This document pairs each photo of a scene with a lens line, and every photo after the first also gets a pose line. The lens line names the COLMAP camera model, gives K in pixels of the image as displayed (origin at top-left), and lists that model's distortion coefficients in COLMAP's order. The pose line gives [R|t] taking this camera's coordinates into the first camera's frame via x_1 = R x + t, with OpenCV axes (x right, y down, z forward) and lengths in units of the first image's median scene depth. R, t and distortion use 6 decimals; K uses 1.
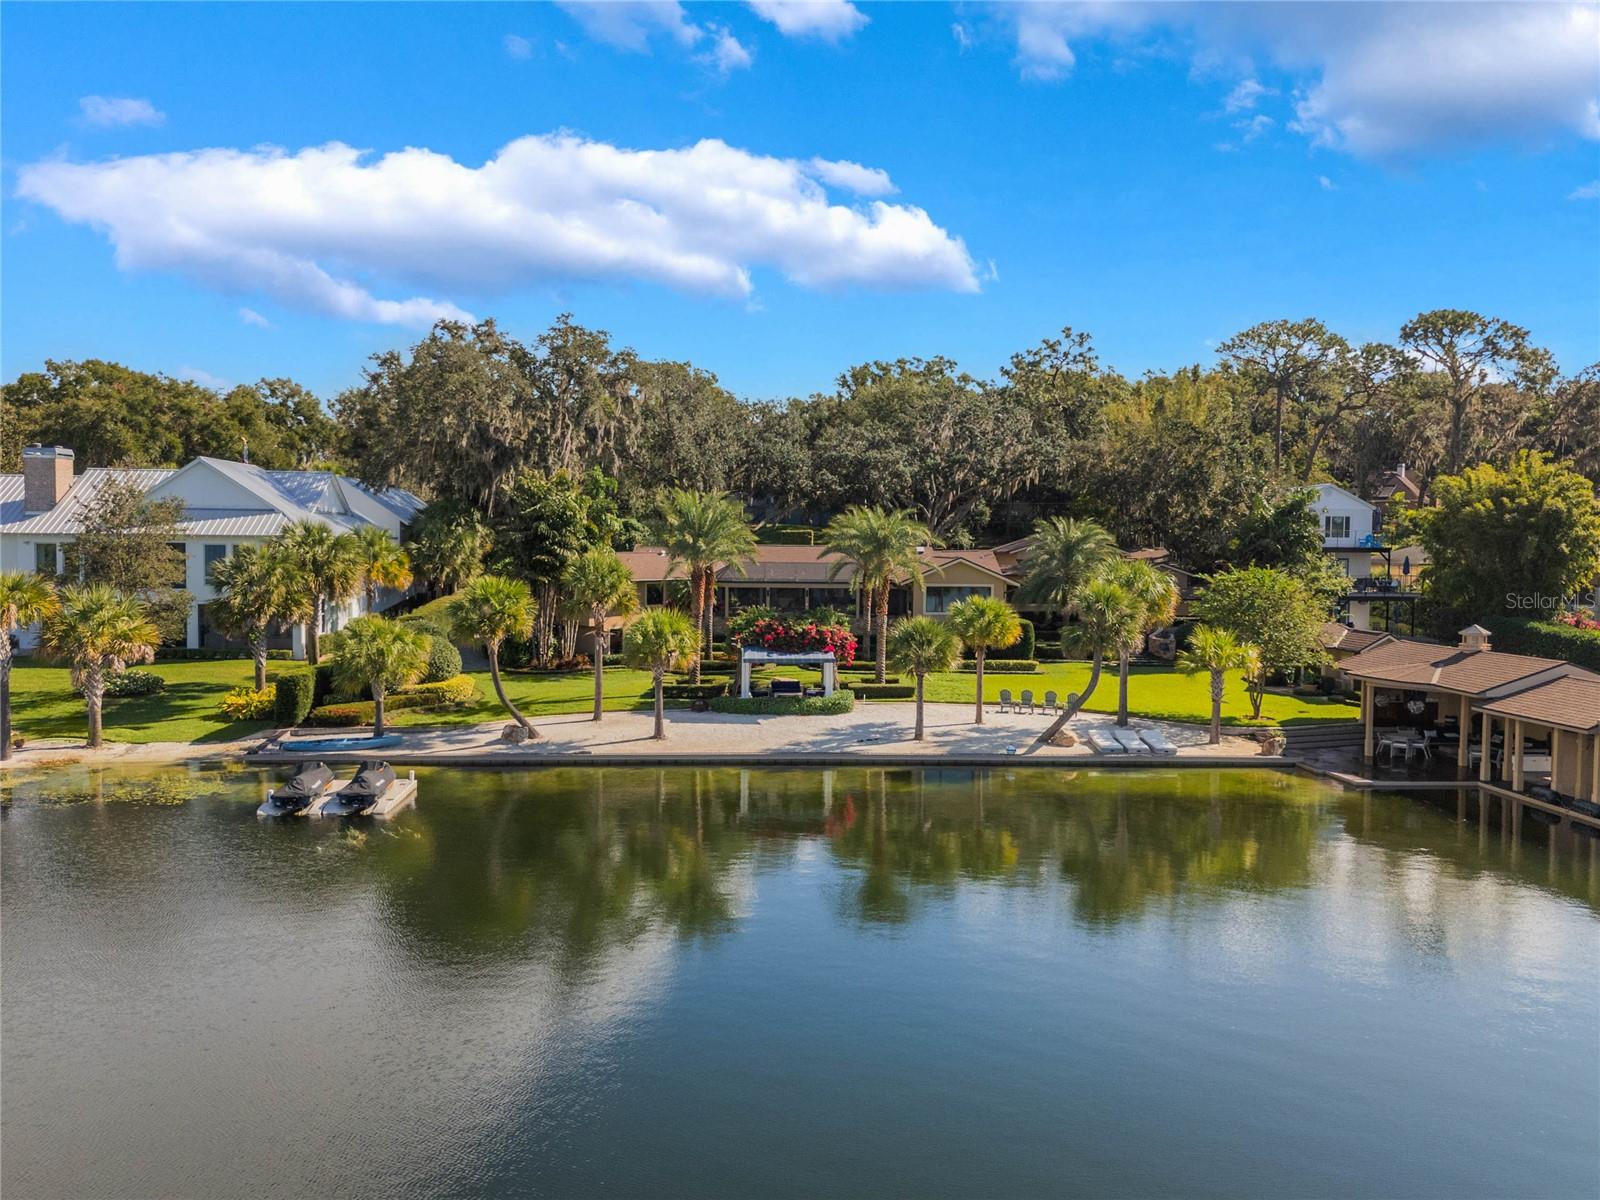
lens RADIAL K [[1228.1, 0, 807.2], [0, 1228.1, 601.7], [0, 0, 1]] dist [0.035809, -0.024797]
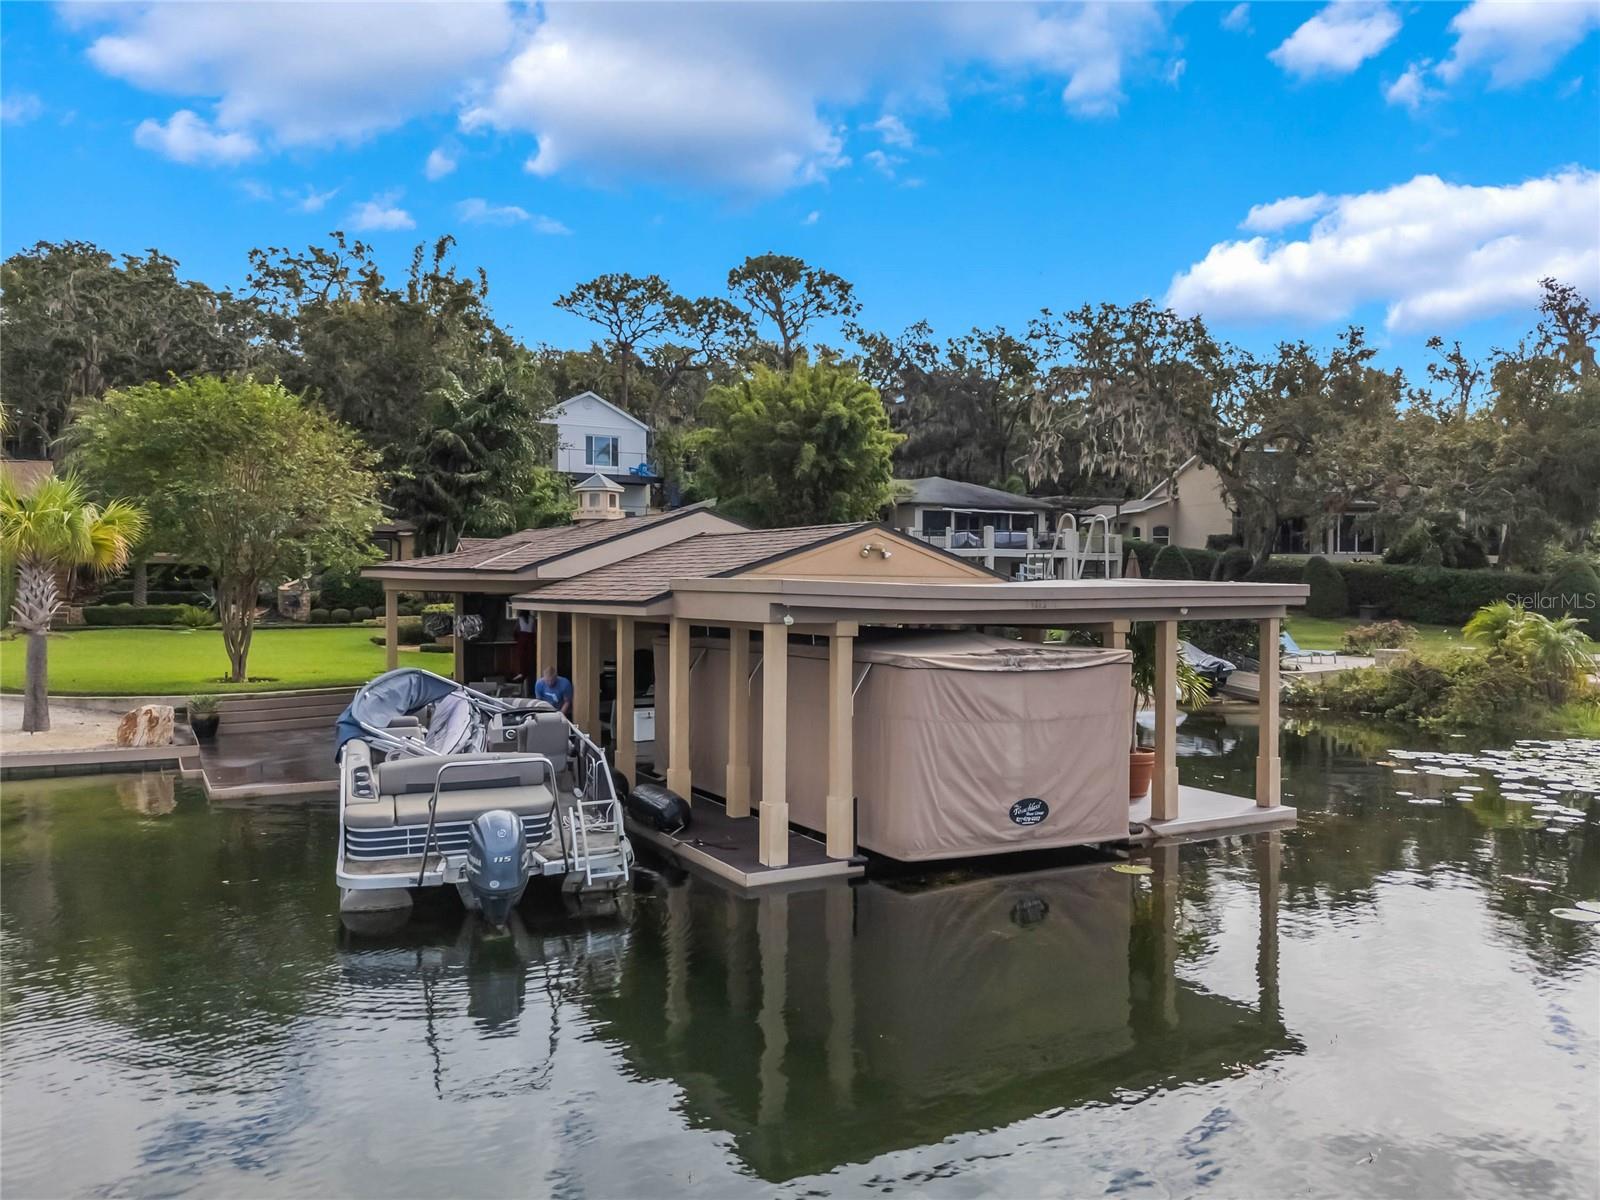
lens RADIAL K [[1228.1, 0, 815.6], [0, 1228.1, 595.6], [0, 0, 1]] dist [0.035809, -0.024797]
pose [[0.897932, -0.003588, 0.440120, 0.262509], [0.013430, 0.999724, -0.019251, 0.054375], [-0.439930, 0.023196, 0.897733, 0.330020]]
